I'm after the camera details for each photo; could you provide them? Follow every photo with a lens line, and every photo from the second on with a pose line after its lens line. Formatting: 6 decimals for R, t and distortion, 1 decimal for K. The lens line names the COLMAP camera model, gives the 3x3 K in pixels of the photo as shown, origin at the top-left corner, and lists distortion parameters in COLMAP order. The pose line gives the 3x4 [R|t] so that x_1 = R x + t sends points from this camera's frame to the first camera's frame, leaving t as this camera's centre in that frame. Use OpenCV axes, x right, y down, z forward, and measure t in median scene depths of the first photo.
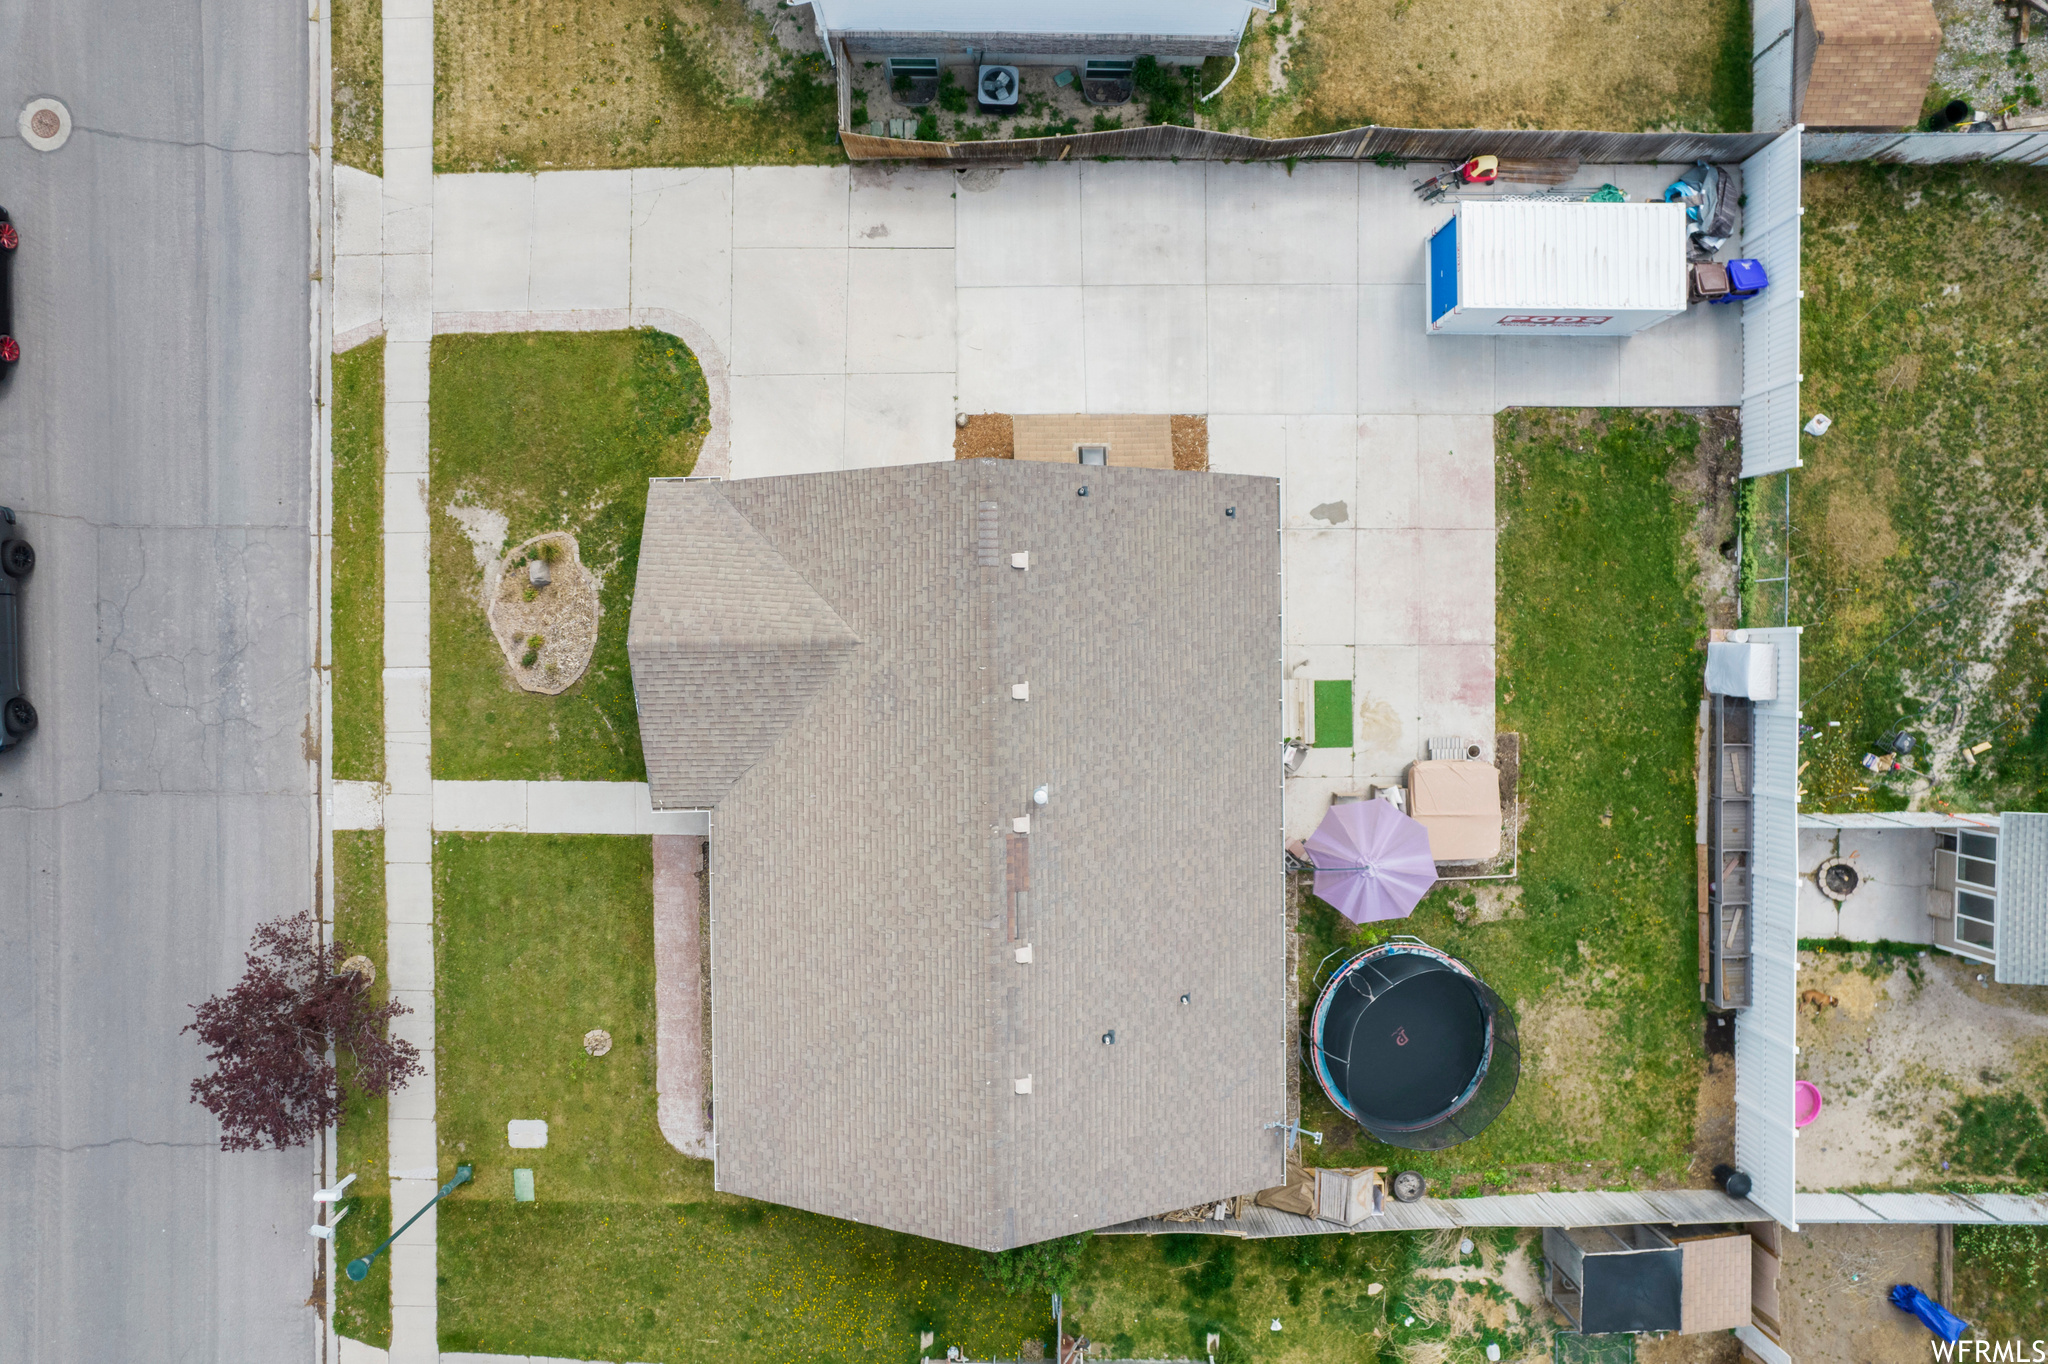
lens RADIAL K [[1330.6, 0, 1034.1], [0, 1330.6, 677.2], [0, 0, 1]] dist [-0.072347, 0.070556]
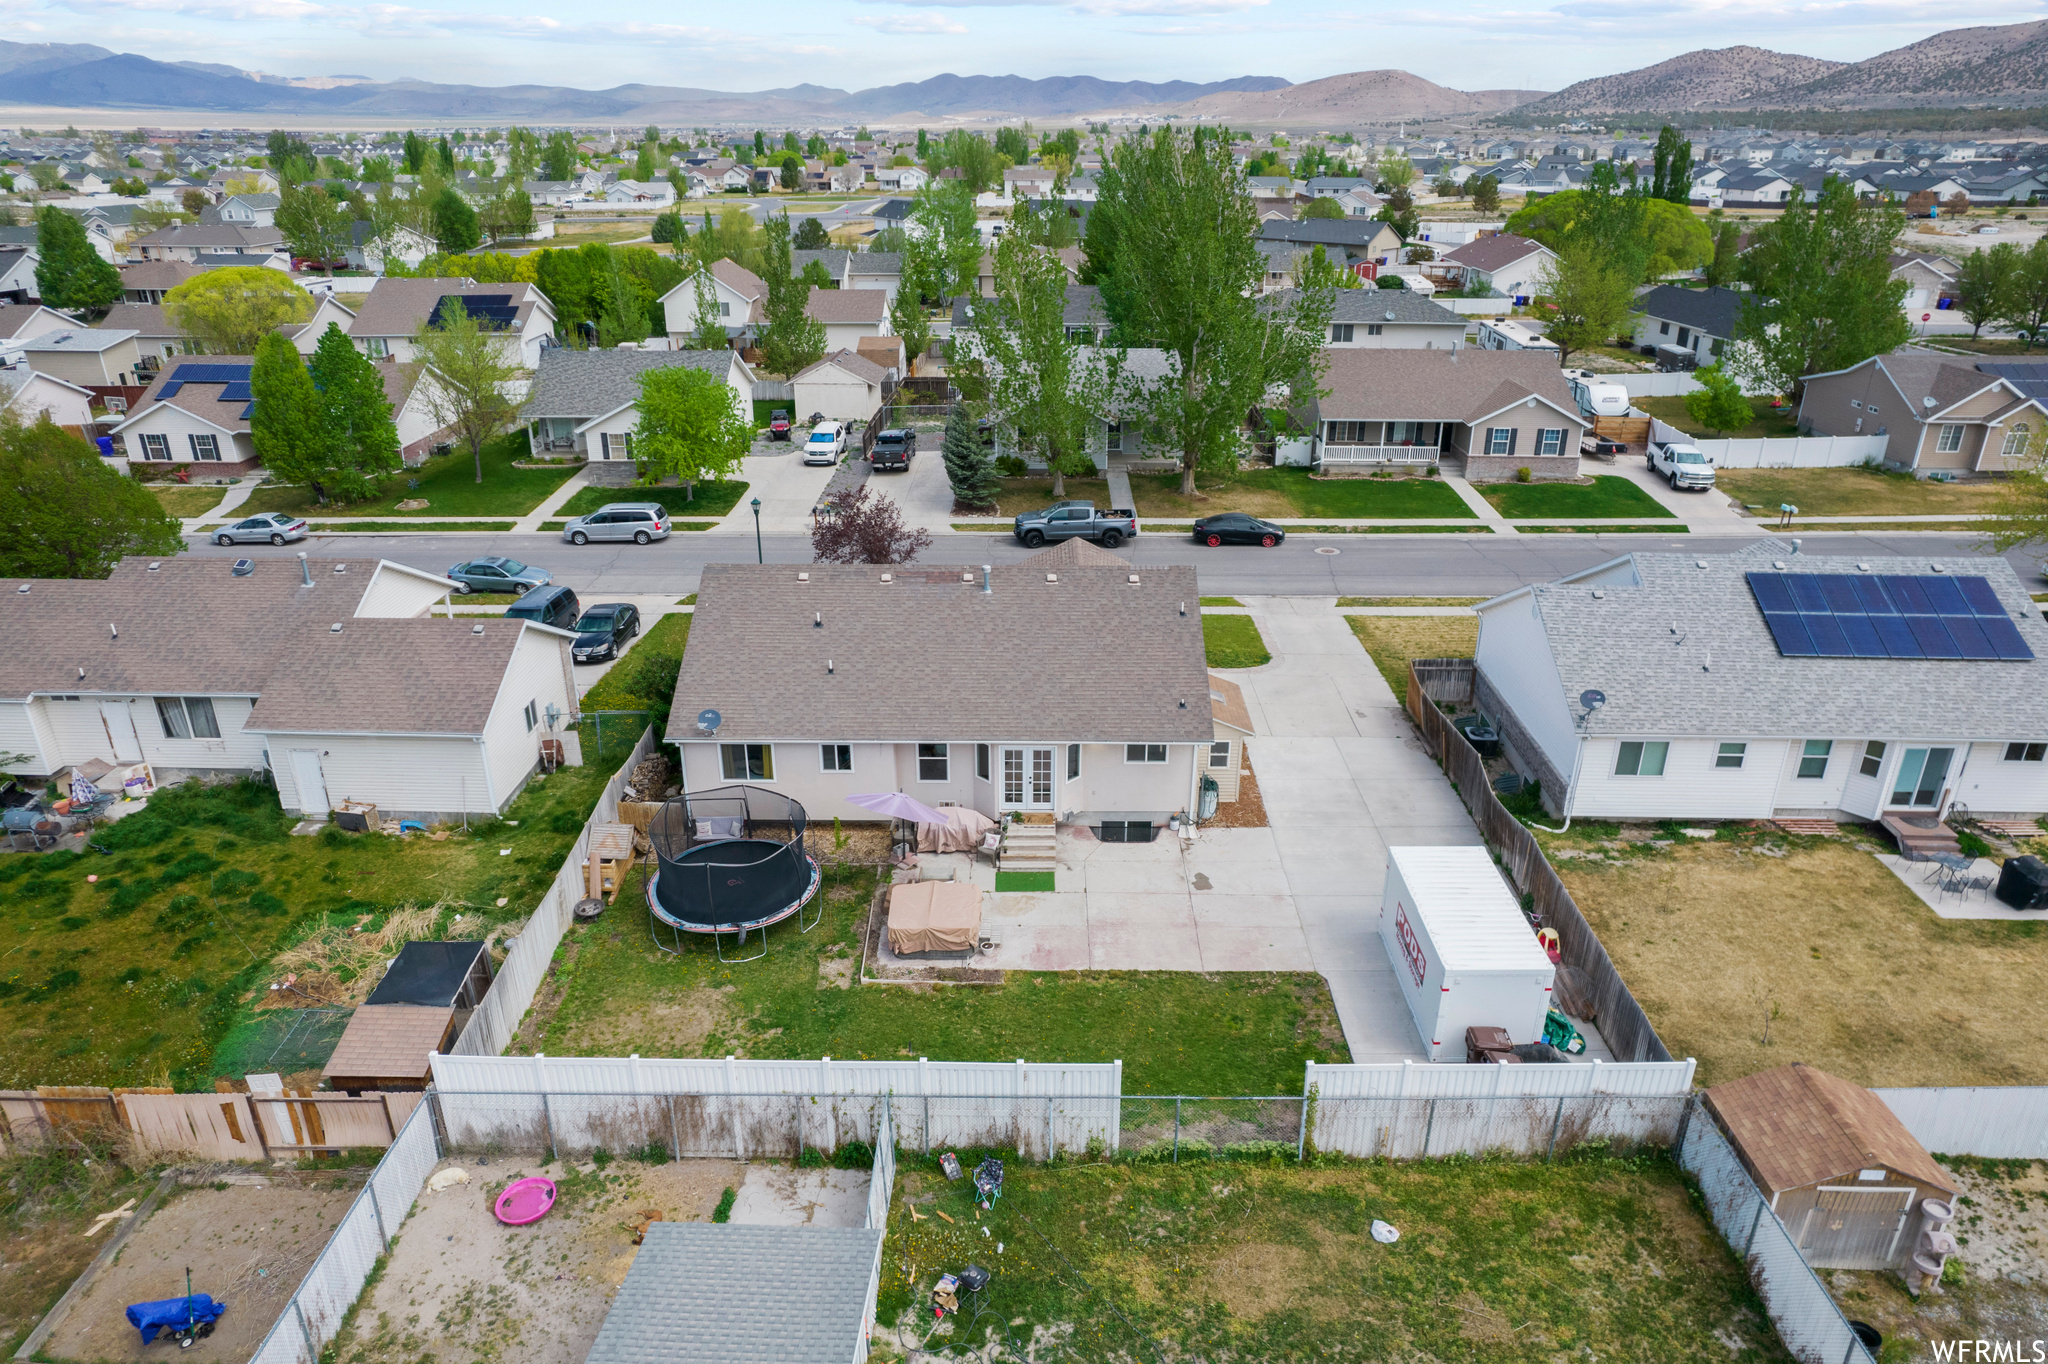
lens RADIAL K [[1330.6, 0, 1034.1], [0, 1330.6, 677.2], [0, 0, 1]] dist [-0.072347, 0.070556]
pose [[-0.010397, 0.386182, -0.922364, 1.204108], [-0.999905, -0.012343, 0.006103, 0.015558], [-0.009028, 0.922340, 0.386274, 0.396466]]
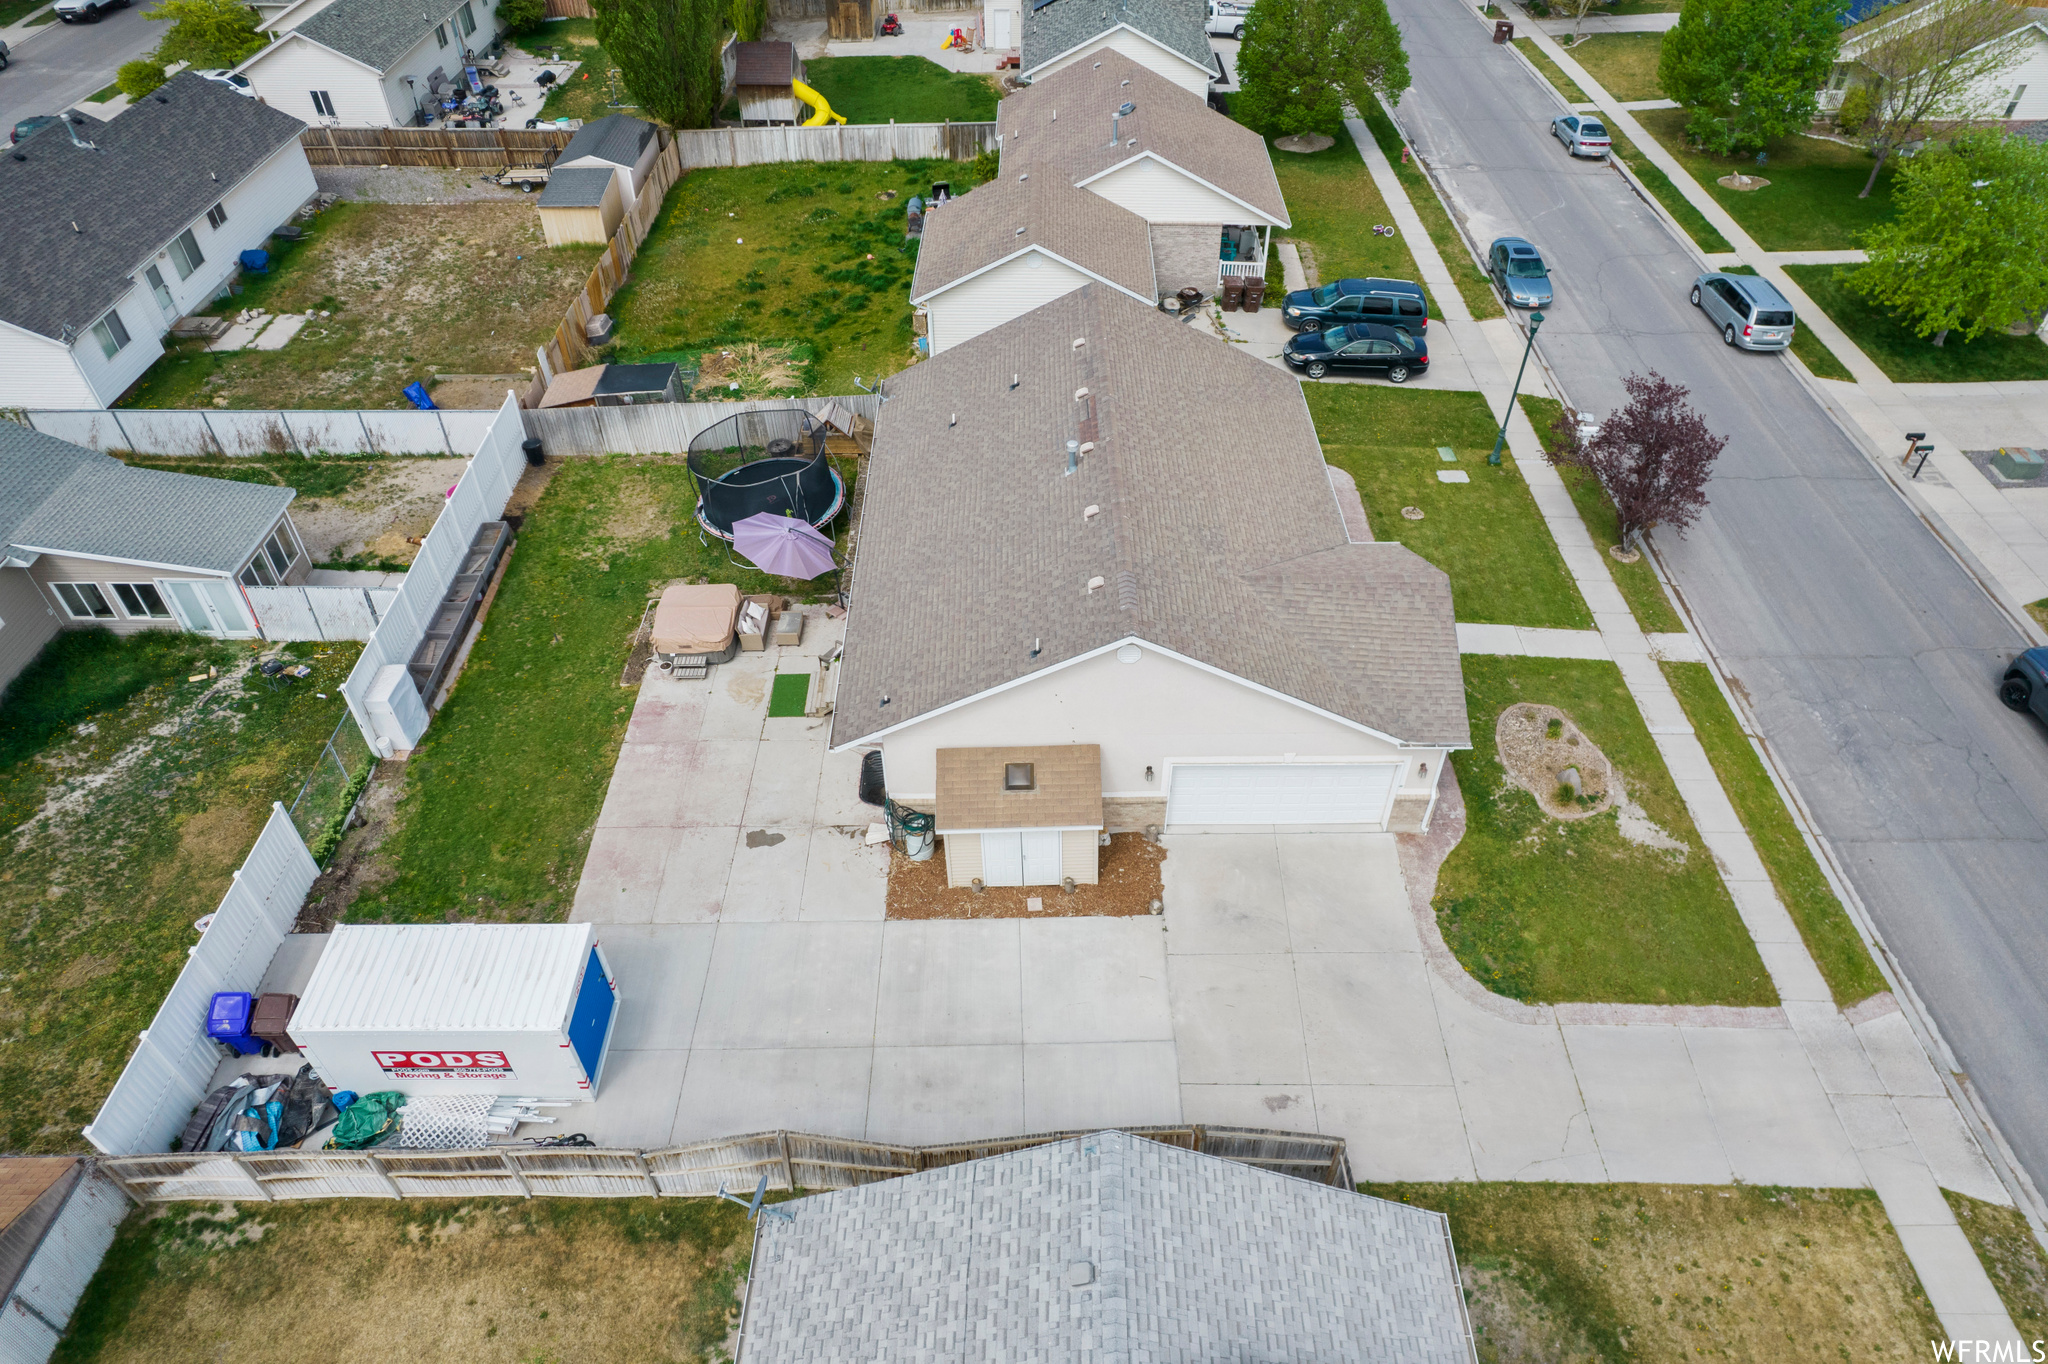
lens RADIAL K [[1330.6, 0, 1034.1], [0, 1330.6, 677.2], [0, 0, 1]] dist [-0.072347, 0.070556]
pose [[-0.999986, 0.005261, 0.000628, 0.027279], [-0.003080, -0.673704, 0.738995, -0.750329], [0.004311, 0.738983, 0.673711, 0.267583]]
